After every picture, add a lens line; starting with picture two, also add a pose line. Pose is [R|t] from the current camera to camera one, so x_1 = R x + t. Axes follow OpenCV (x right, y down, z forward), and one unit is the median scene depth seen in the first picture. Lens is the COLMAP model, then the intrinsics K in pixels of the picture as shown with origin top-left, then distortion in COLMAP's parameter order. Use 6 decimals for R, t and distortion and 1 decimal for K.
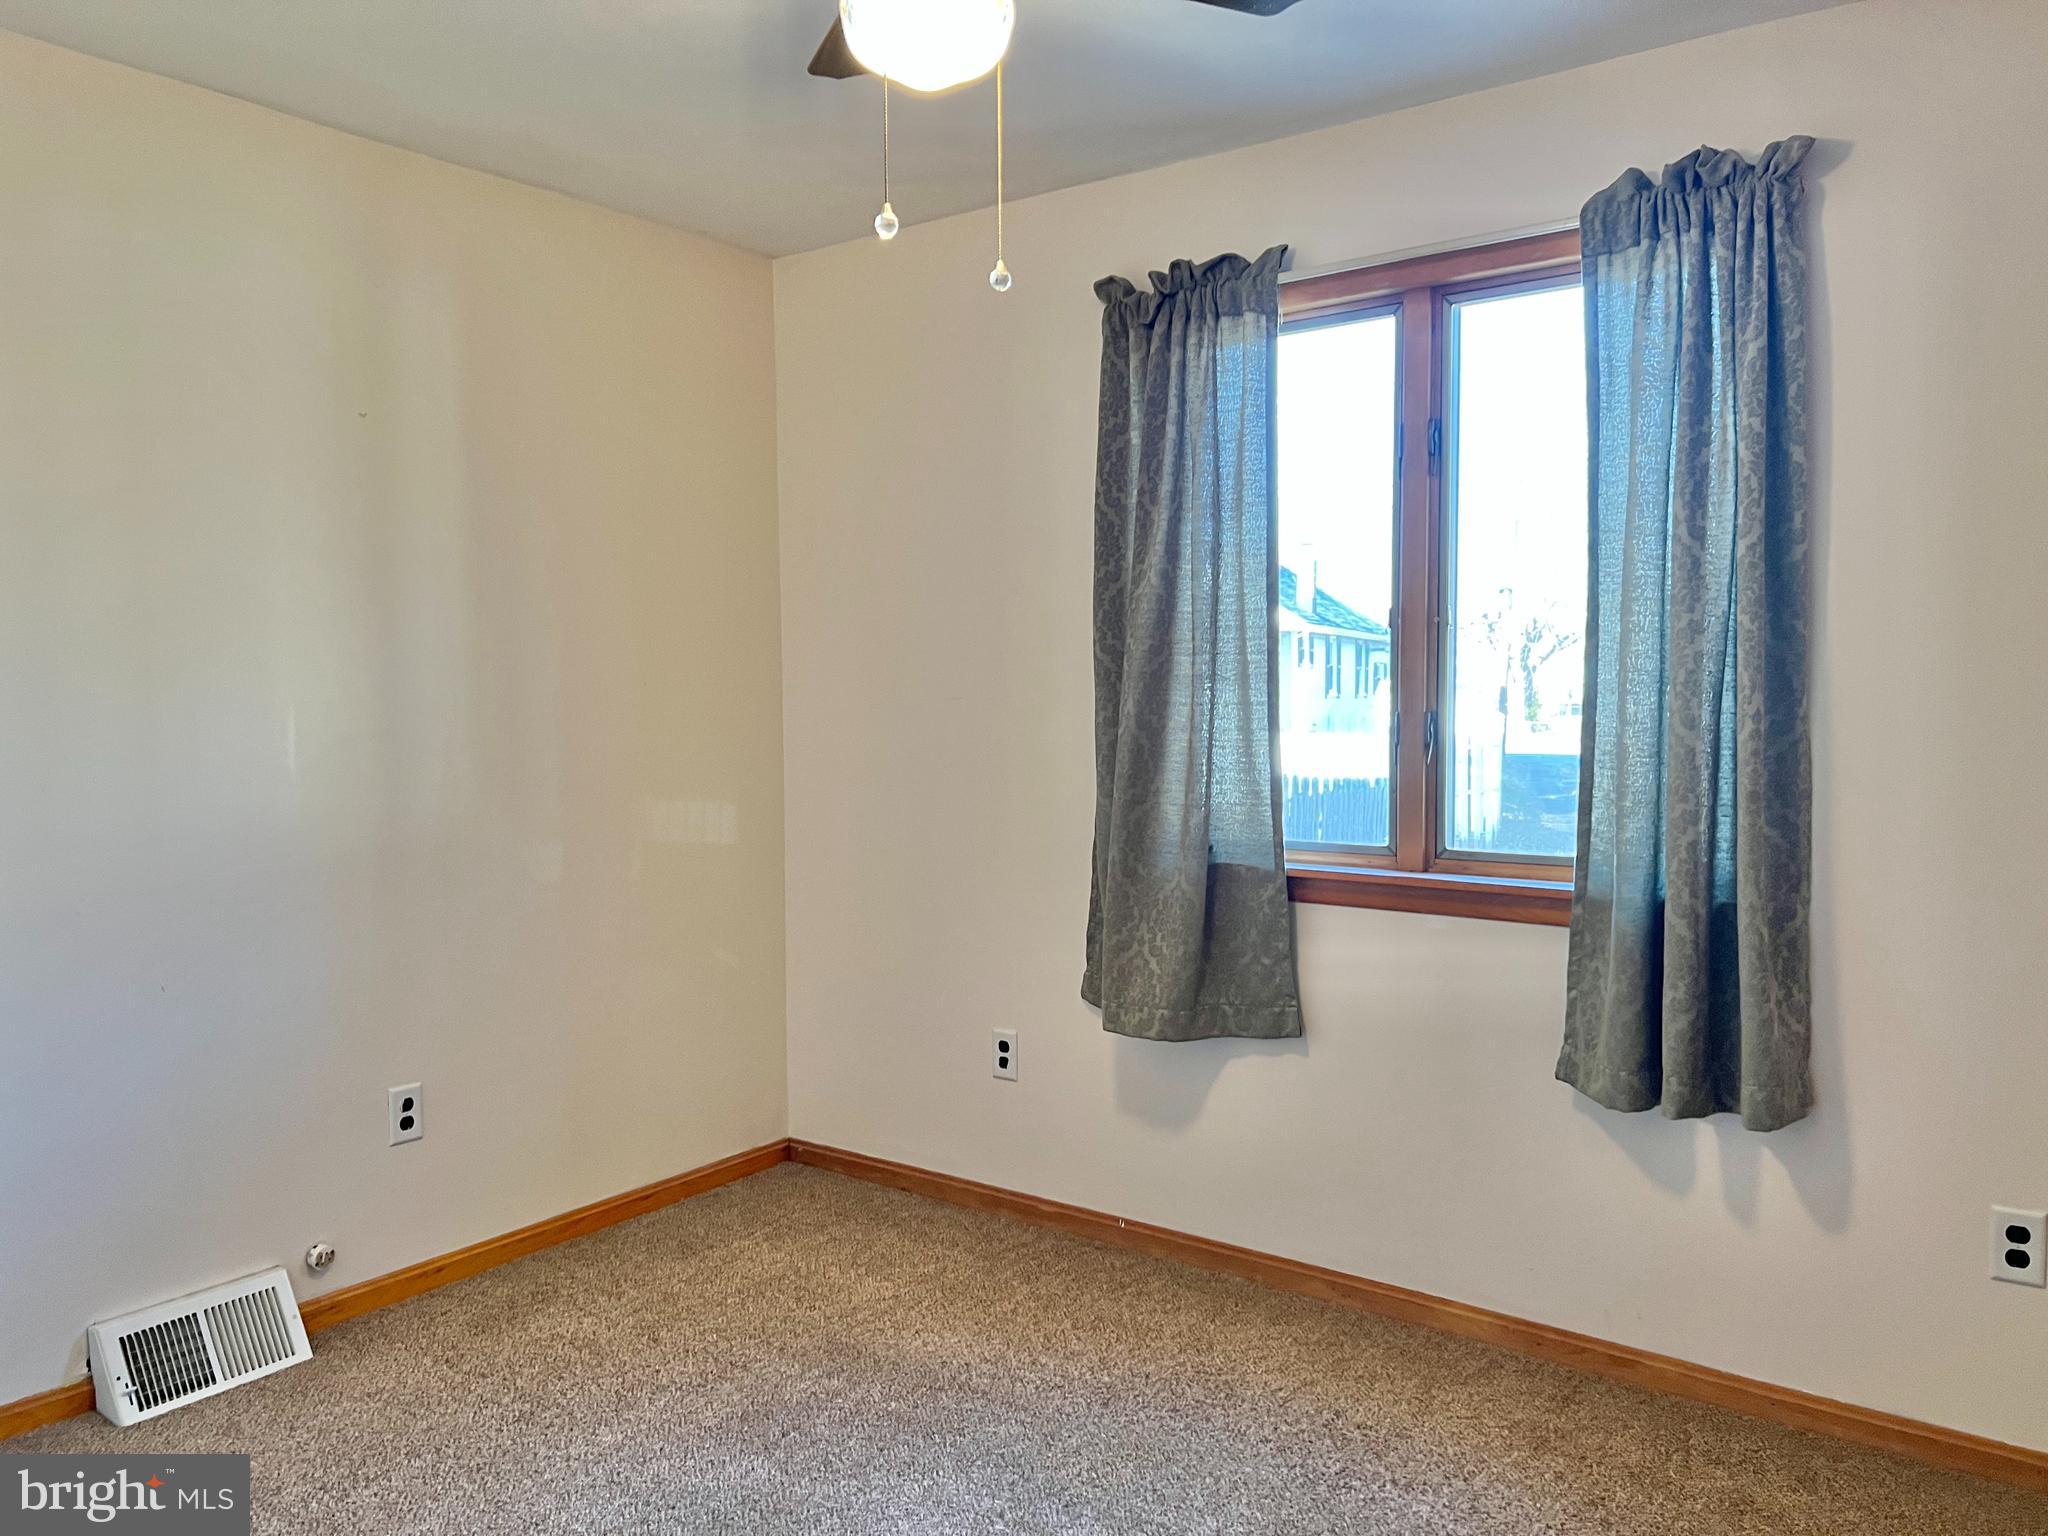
lens RADIAL K [[1531.9, 0, 1022.4], [0, 1531.9, 774.9], [0, 0, 1]] dist [0.061334, -0.071055]
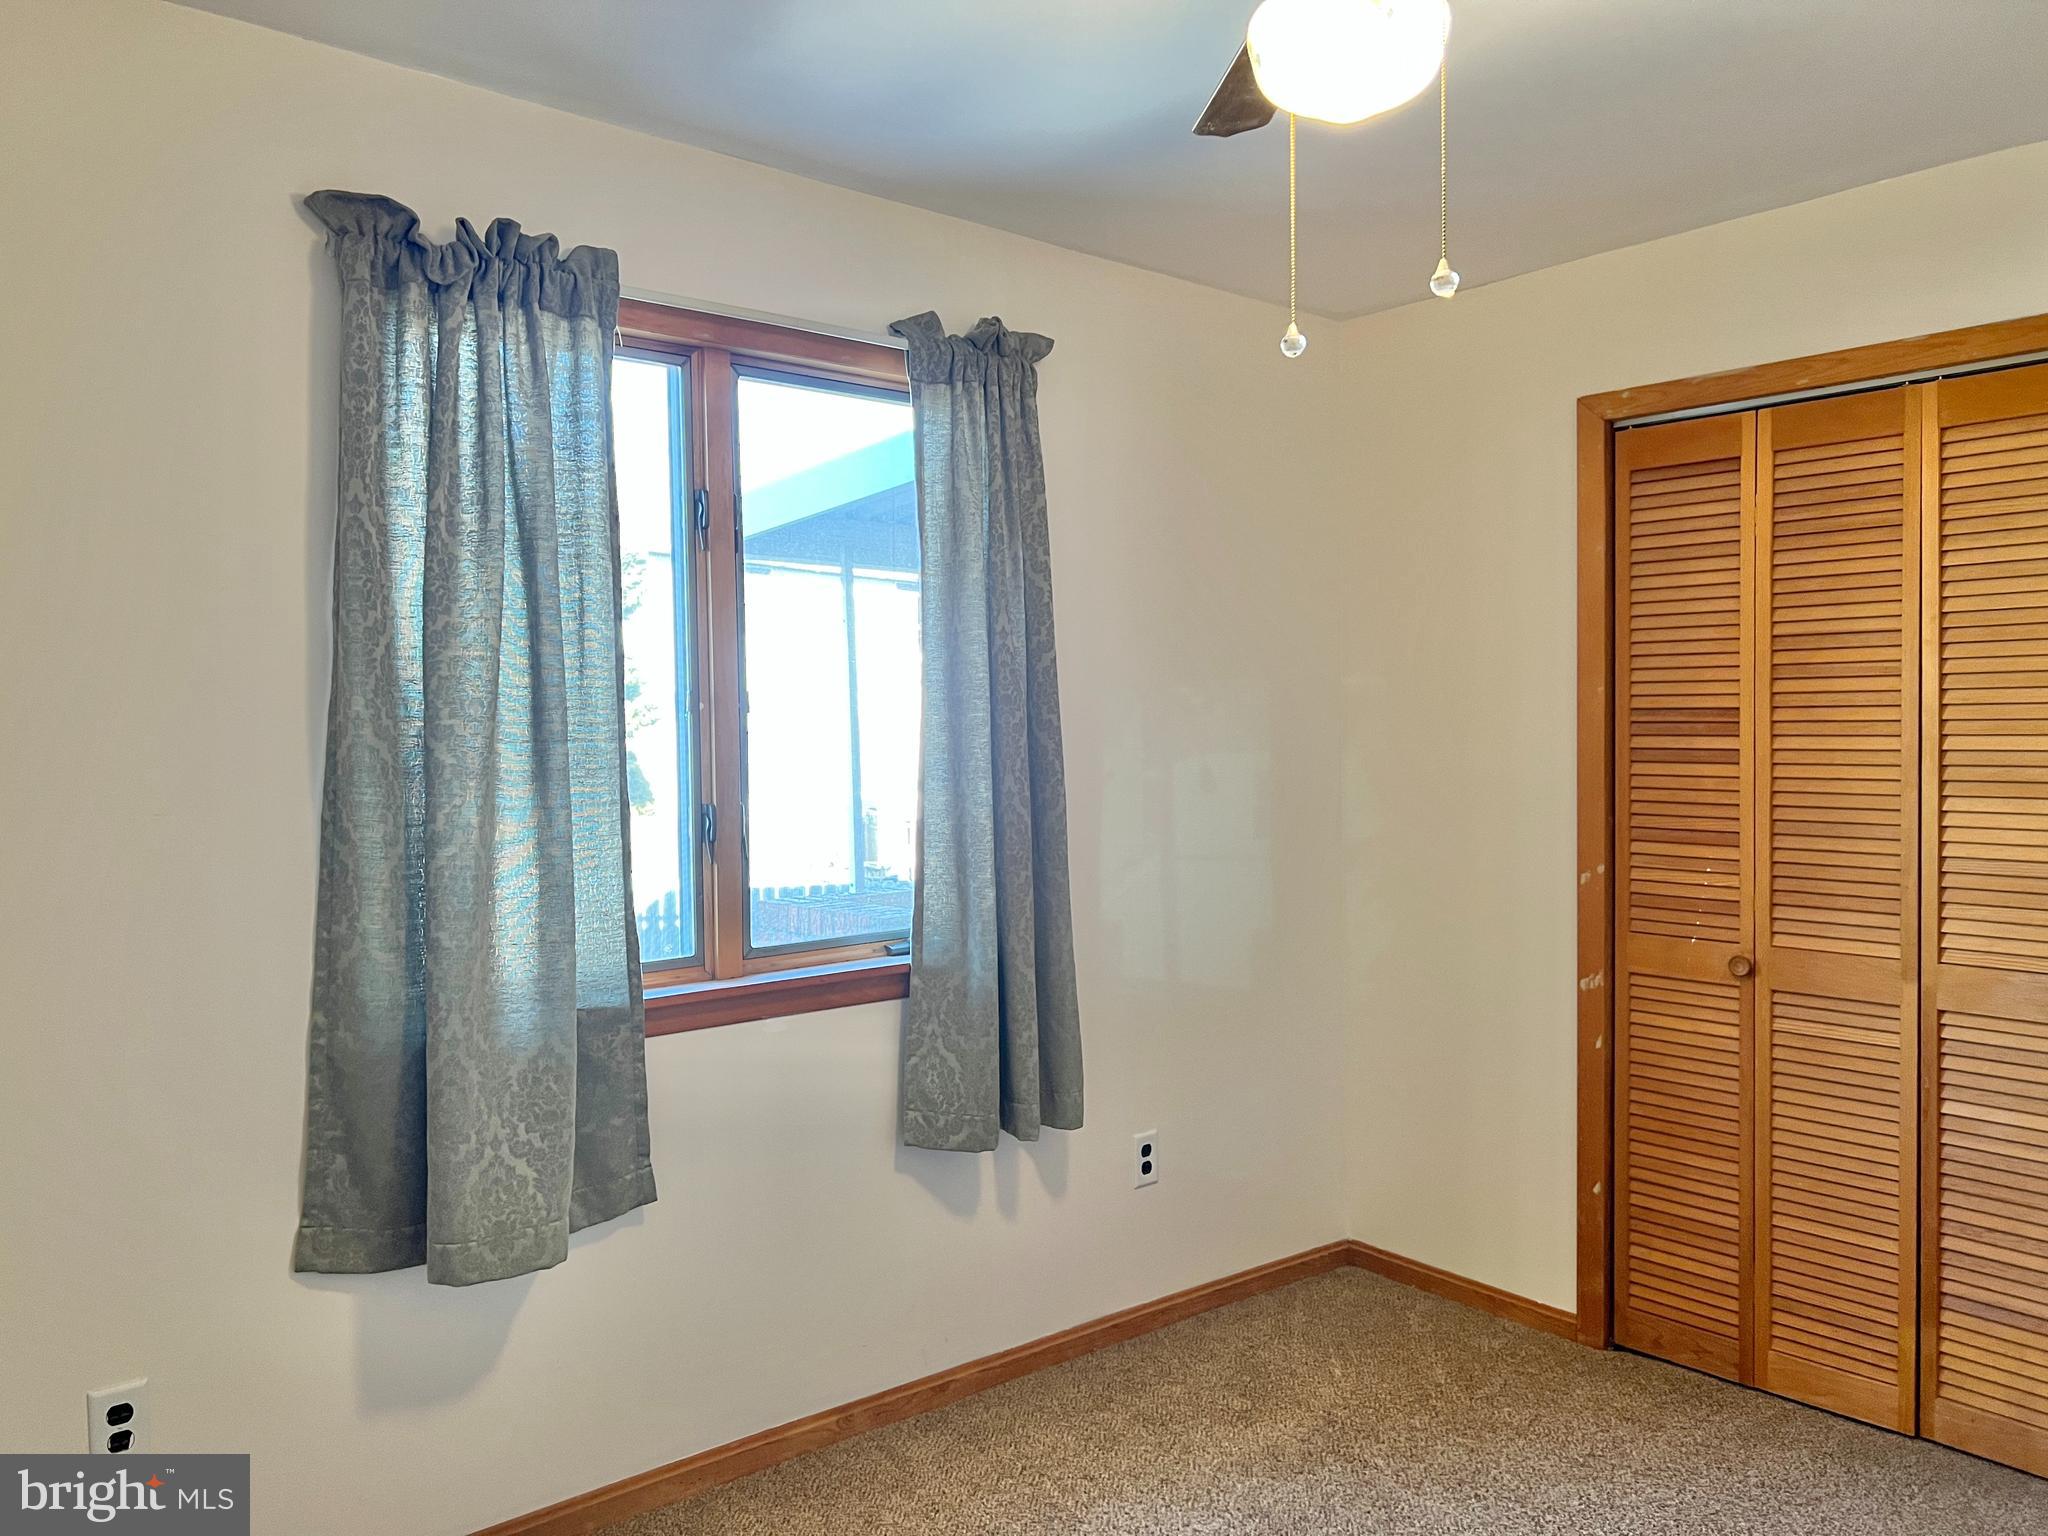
lens RADIAL K [[1531.9, 0, 1022.4], [0, 1531.9, 757.2], [0, 0, 1]] dist [0.061334, -0.071055]
pose [[0.210697, -0.022869, 0.977284, -0.604821], [0.058162, 0.998249, 0.010820, -0.068602], [-0.975820, 0.054561, 0.211658, 0.629223]]
